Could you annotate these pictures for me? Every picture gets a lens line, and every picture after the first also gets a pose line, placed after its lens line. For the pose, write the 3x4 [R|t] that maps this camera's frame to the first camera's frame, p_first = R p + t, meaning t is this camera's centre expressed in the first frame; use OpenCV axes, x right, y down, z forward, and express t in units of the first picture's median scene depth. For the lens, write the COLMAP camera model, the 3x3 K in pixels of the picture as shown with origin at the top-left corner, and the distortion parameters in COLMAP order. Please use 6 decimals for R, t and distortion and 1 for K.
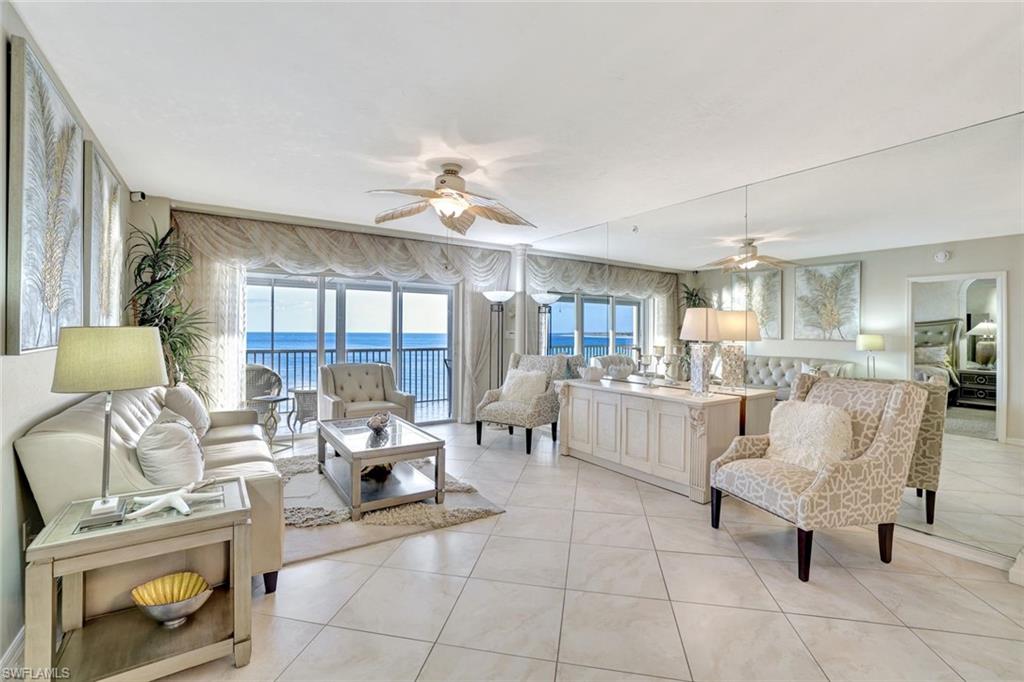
lens RADIAL K [[445.8, 0, 515.7], [0, 445.8, 328.4], [0, 0, 1]] dist [-0.033608, 0.008069]
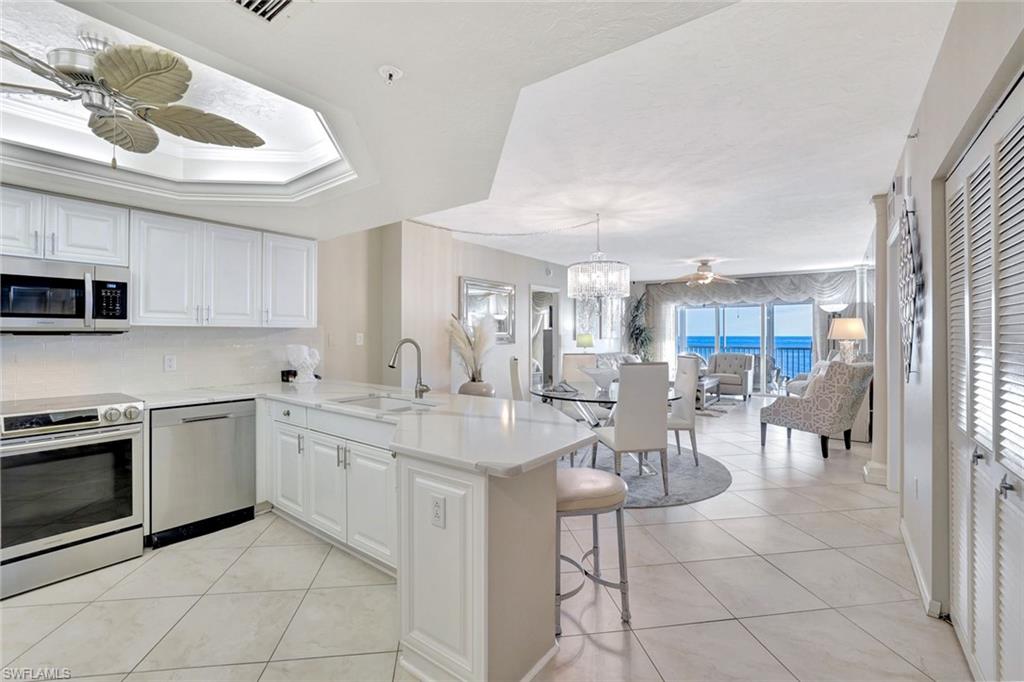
lens RADIAL K [[445.8, 0, 510.2], [0, 445.8, 336.9], [0, 0, 1]] dist [-0.033608, 0.008069]
pose [[0.328100, -0.003258, -0.944637, 1.140930], [0.011686, 0.999932, 0.000610, 0.003550], [0.944571, -0.011240, 0.328116, -0.455858]]
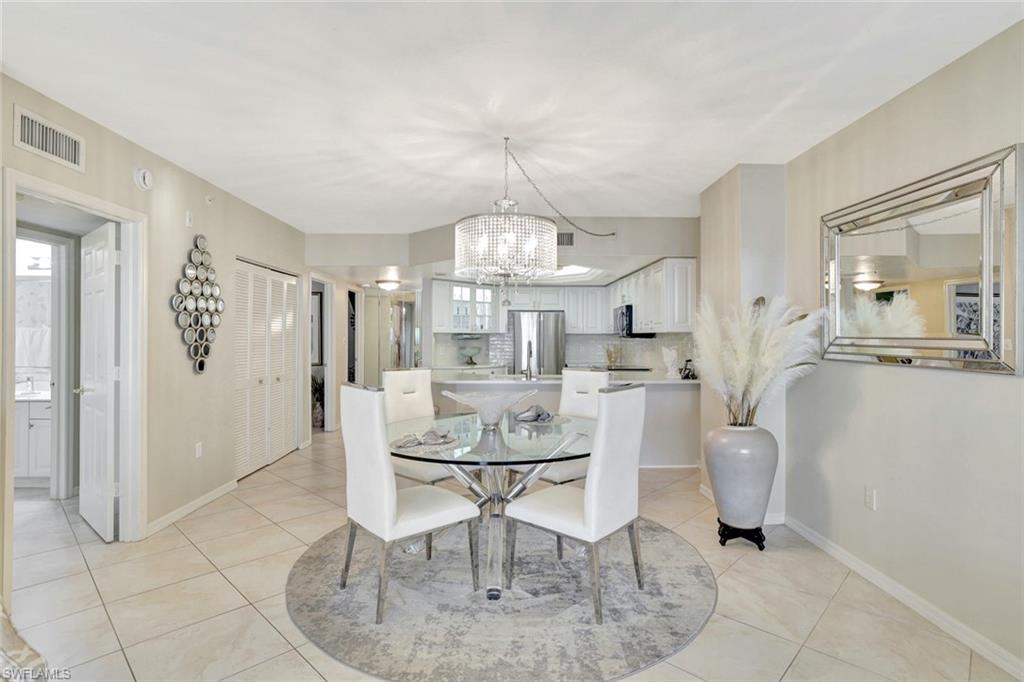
lens RADIAL K [[521.1, 0, 511.9], [0, 521.1, 336.4], [0, 0, 1]] dist [-0.005610, -0.000722]
pose [[-0.841275, -0.009990, 0.540515, -0.065954], [-0.015029, 0.999875, -0.004912, 0.001929], [-0.540398, -0.012256, -0.841320, 0.591870]]
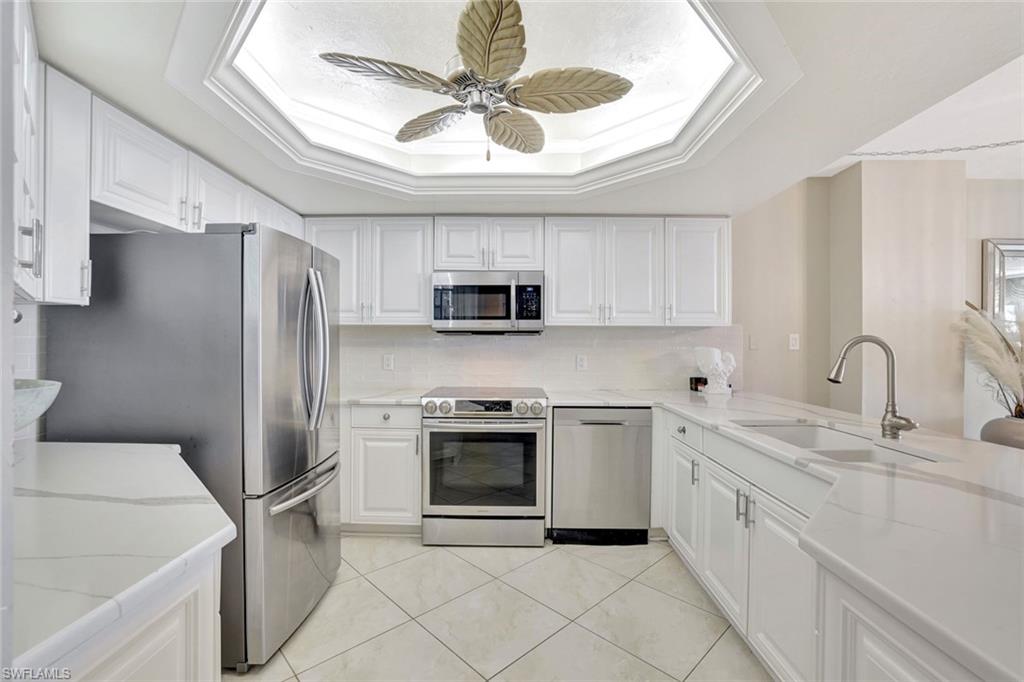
lens RADIAL K [[445.8, 0, 506.8], [0, 445.8, 342.6], [0, 0, 1]] dist [-0.033608, 0.008069]
pose [[-0.569389, -0.009552, -0.822013, 0.978682], [0.000592, 0.999927, -0.012029, 0.014470], [0.822068, -0.007336, -0.569342, -0.426554]]
